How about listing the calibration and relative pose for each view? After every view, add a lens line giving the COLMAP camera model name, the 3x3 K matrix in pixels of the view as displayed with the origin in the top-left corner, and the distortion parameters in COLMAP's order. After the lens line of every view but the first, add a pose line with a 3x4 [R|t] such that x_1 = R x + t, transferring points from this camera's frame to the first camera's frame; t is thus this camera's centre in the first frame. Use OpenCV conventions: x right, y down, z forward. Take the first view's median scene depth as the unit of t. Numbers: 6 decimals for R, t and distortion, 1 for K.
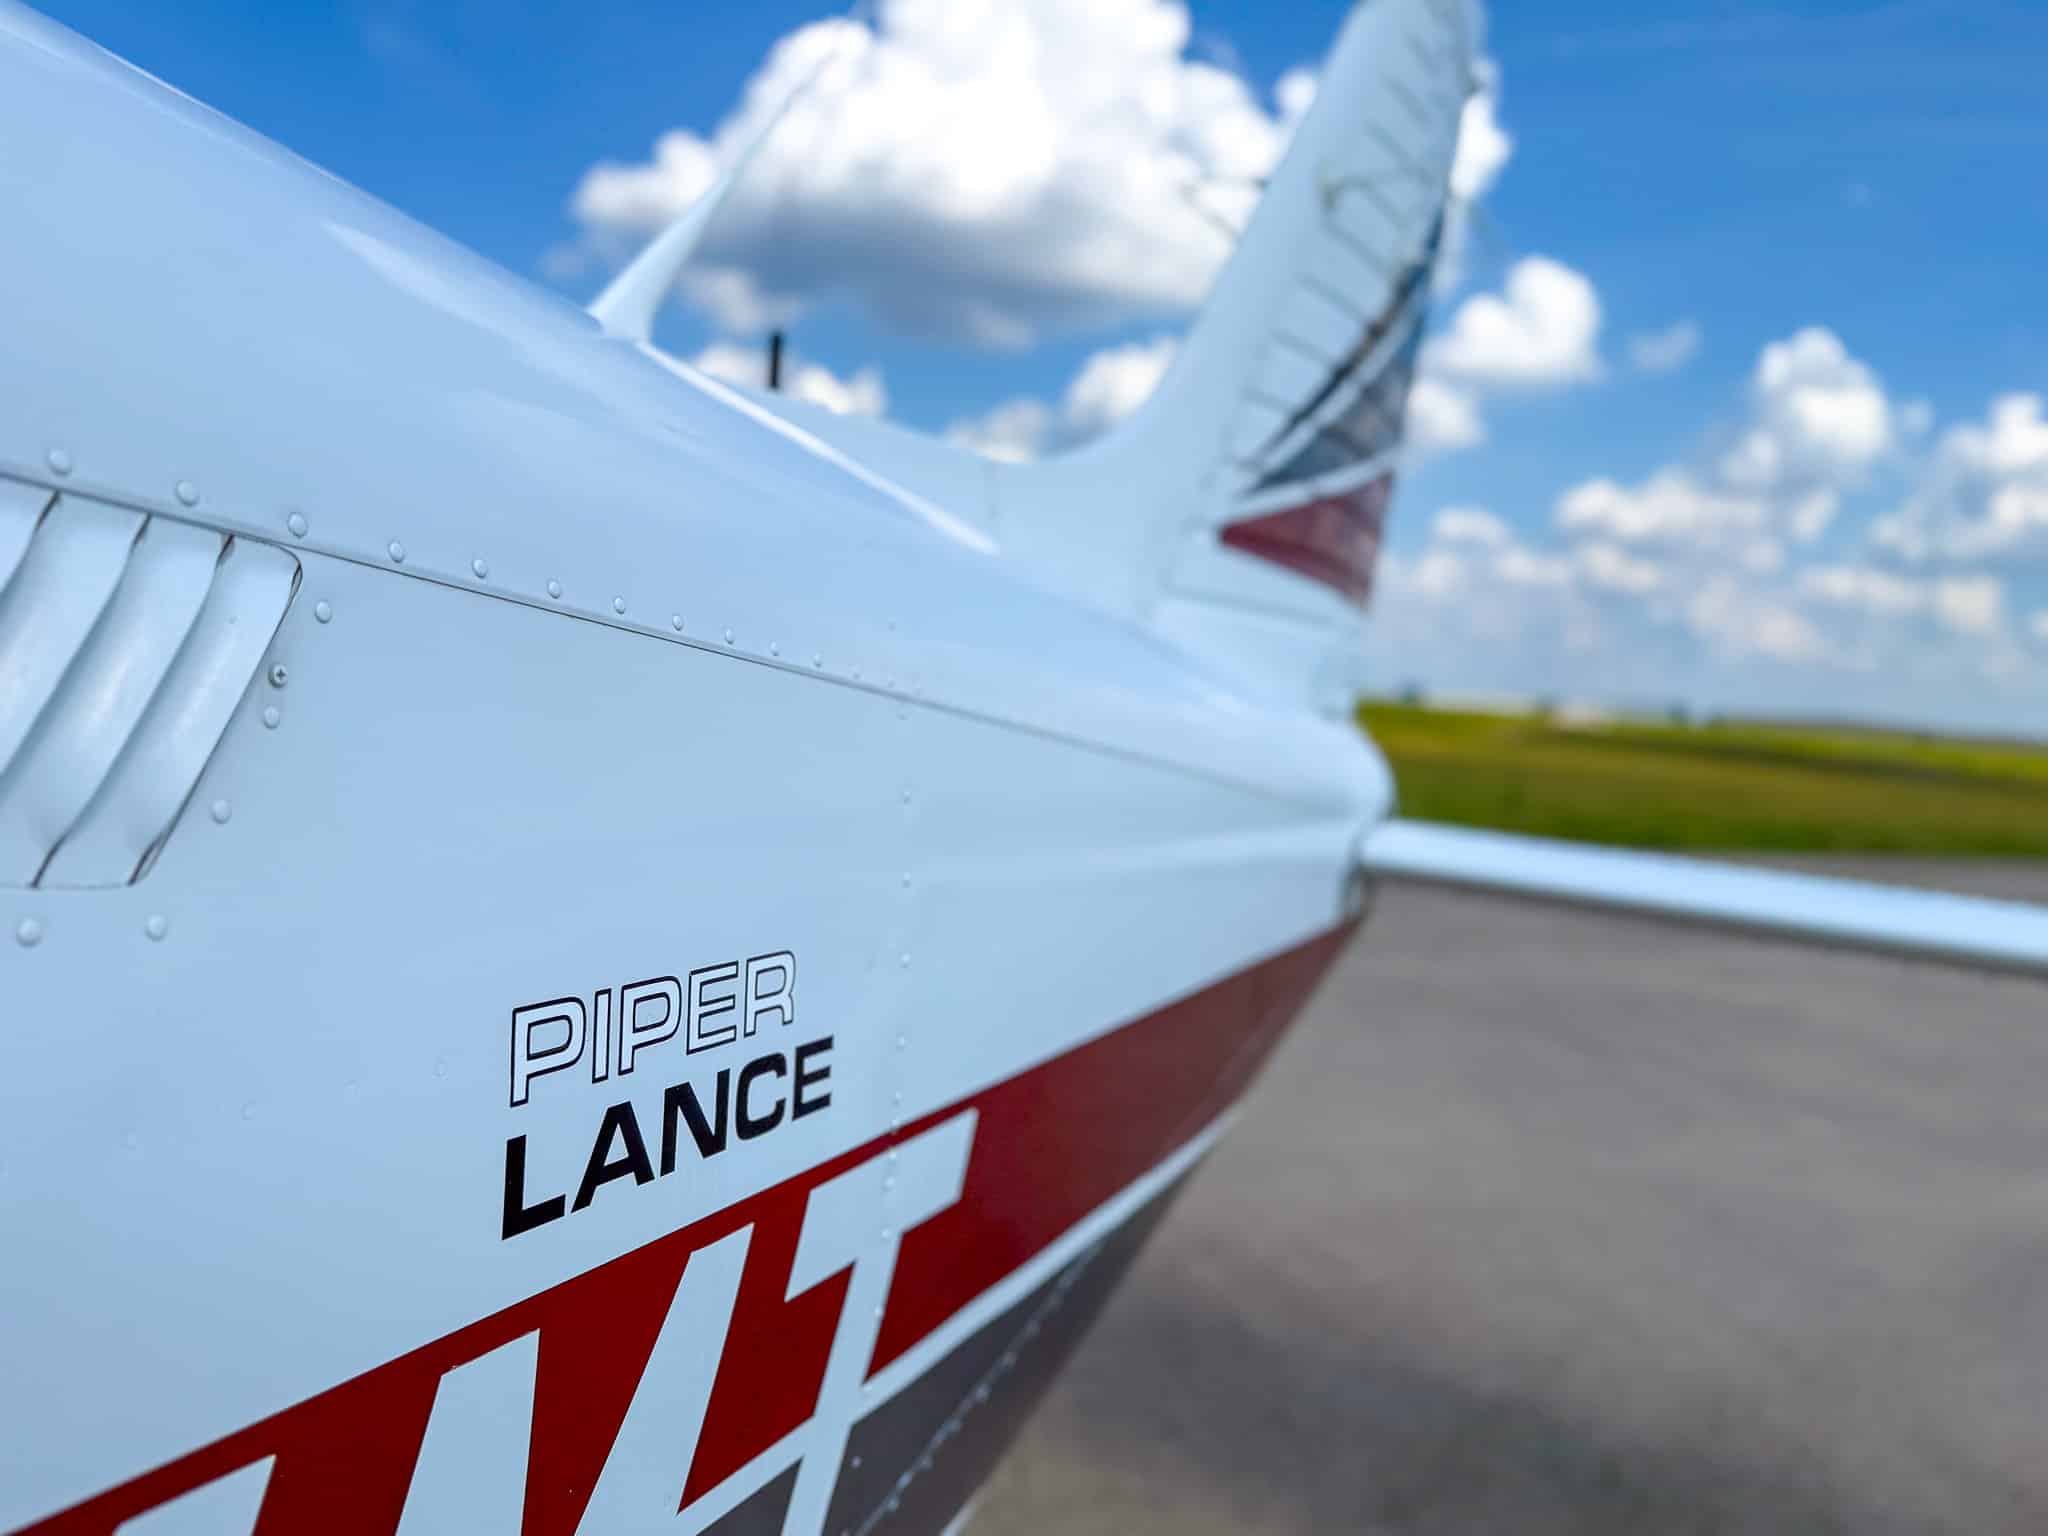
lens RADIAL K [[1603.2, 0, 1040.2], [0, 1603.2, 776.6], [0, 0, 1]] dist [0.112586, -0.247670]
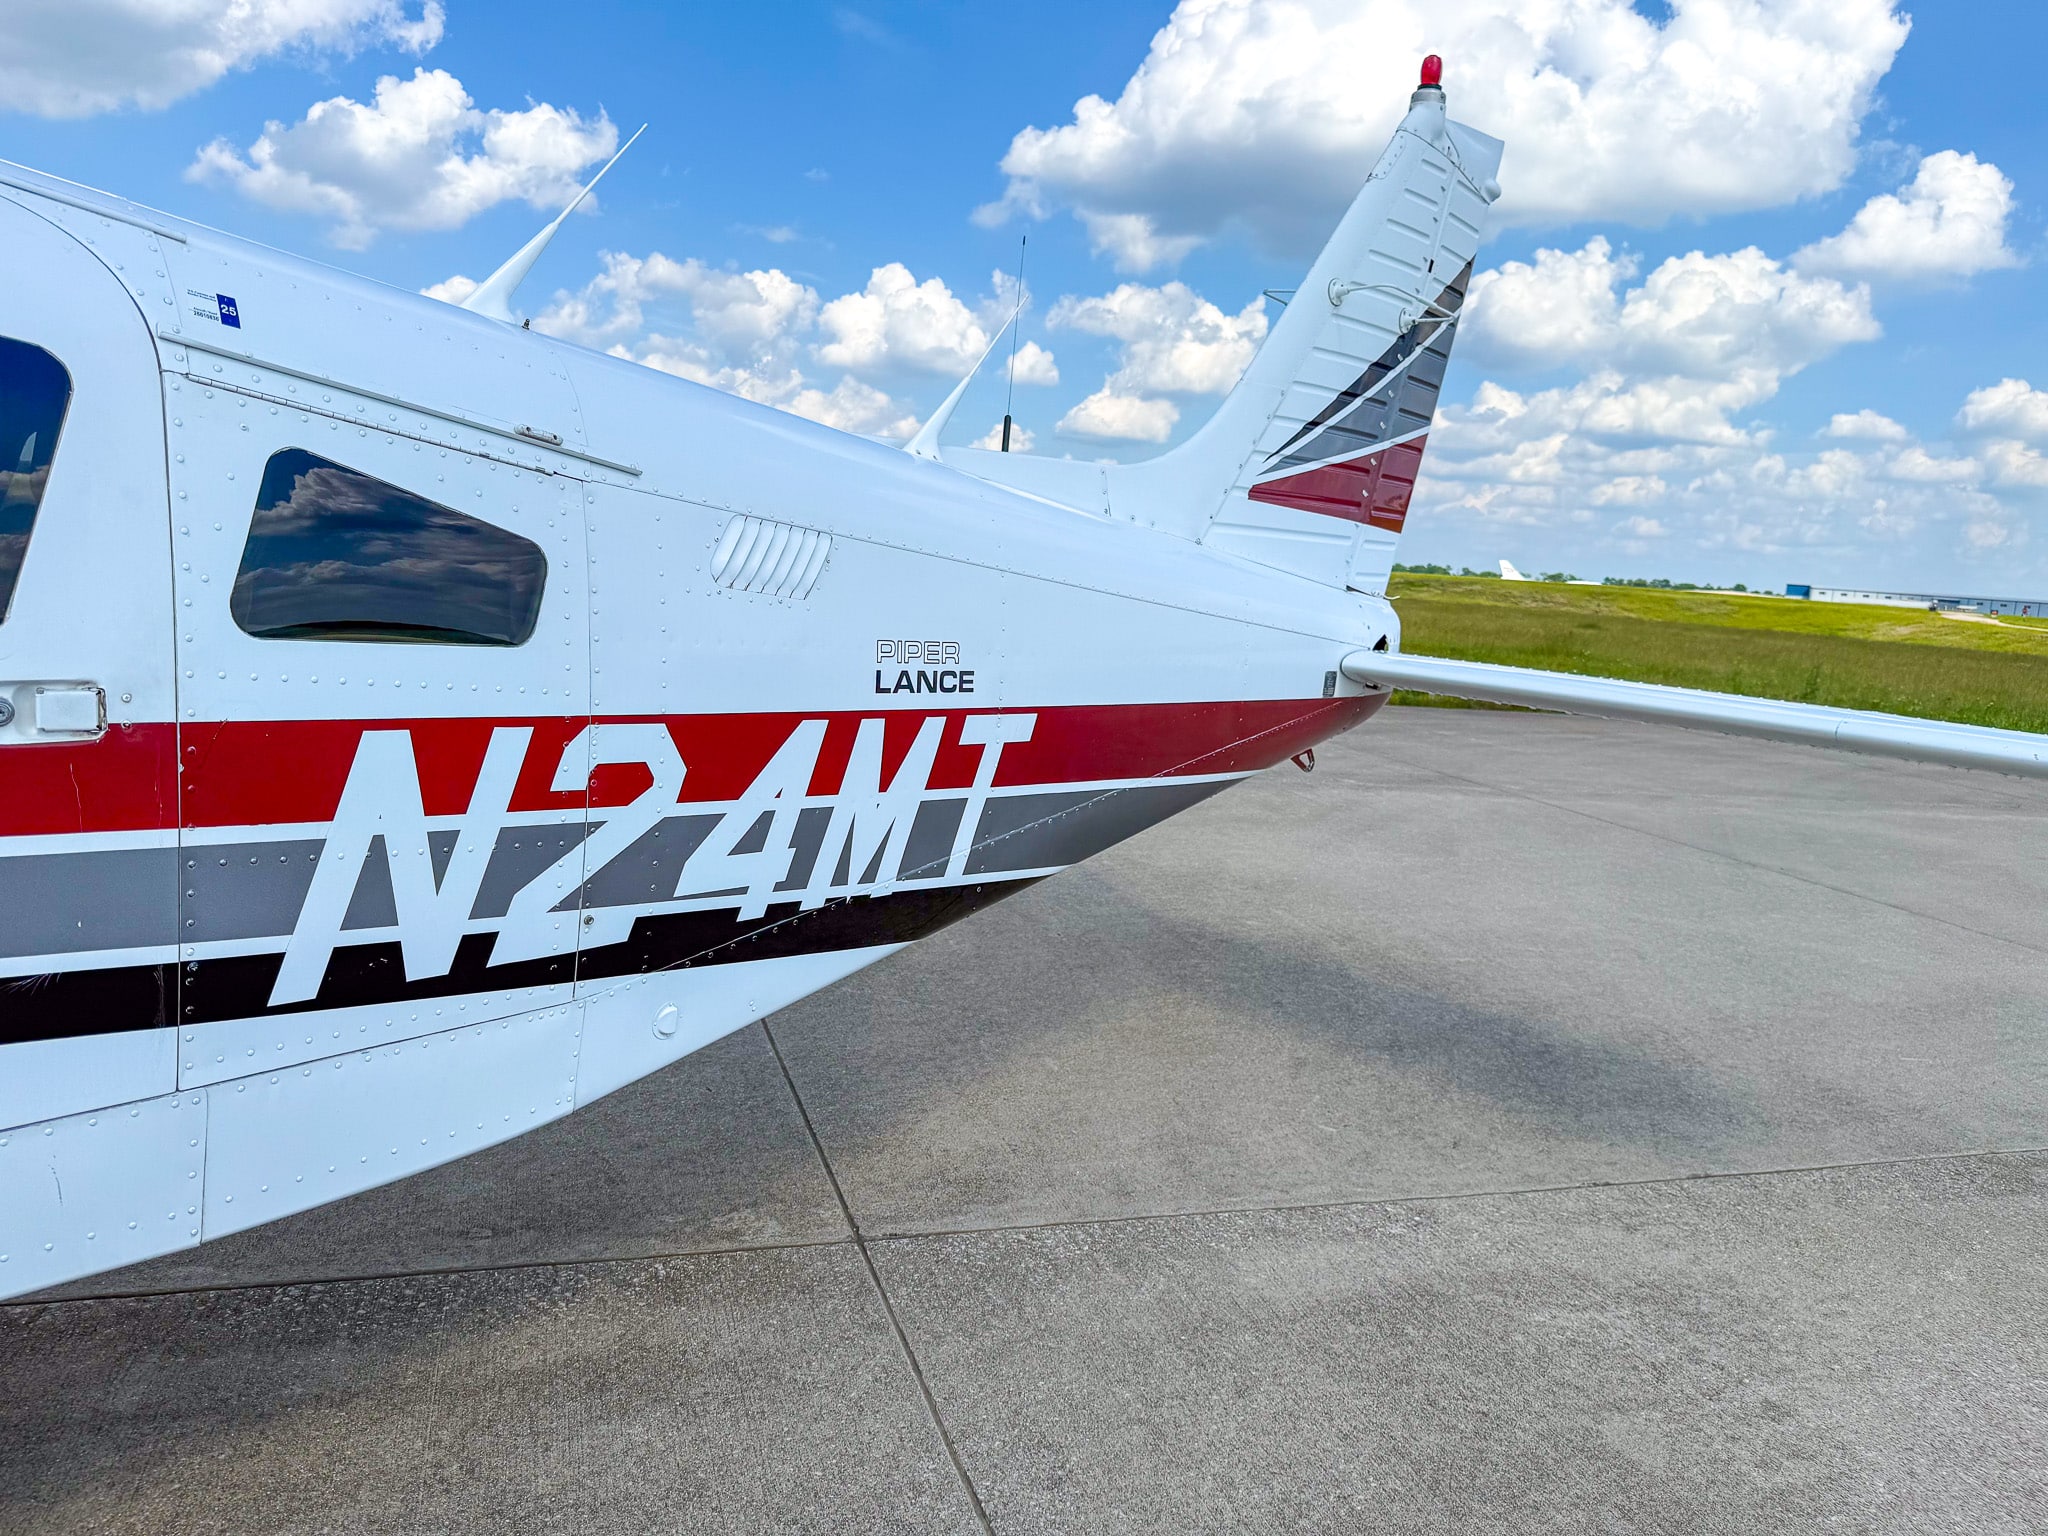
lens RADIAL K [[1427.7, 0, 1024.0], [0, 1427.7, 768.0], [0, 0, 1]] dist [0.000116, -0.001109]
pose [[0.966655, 0.014387, -0.255676, 0.749327], [0.001556, 0.998072, 0.062043, 0.183263], [0.256076, -0.060372, 0.964770, -1.883490]]
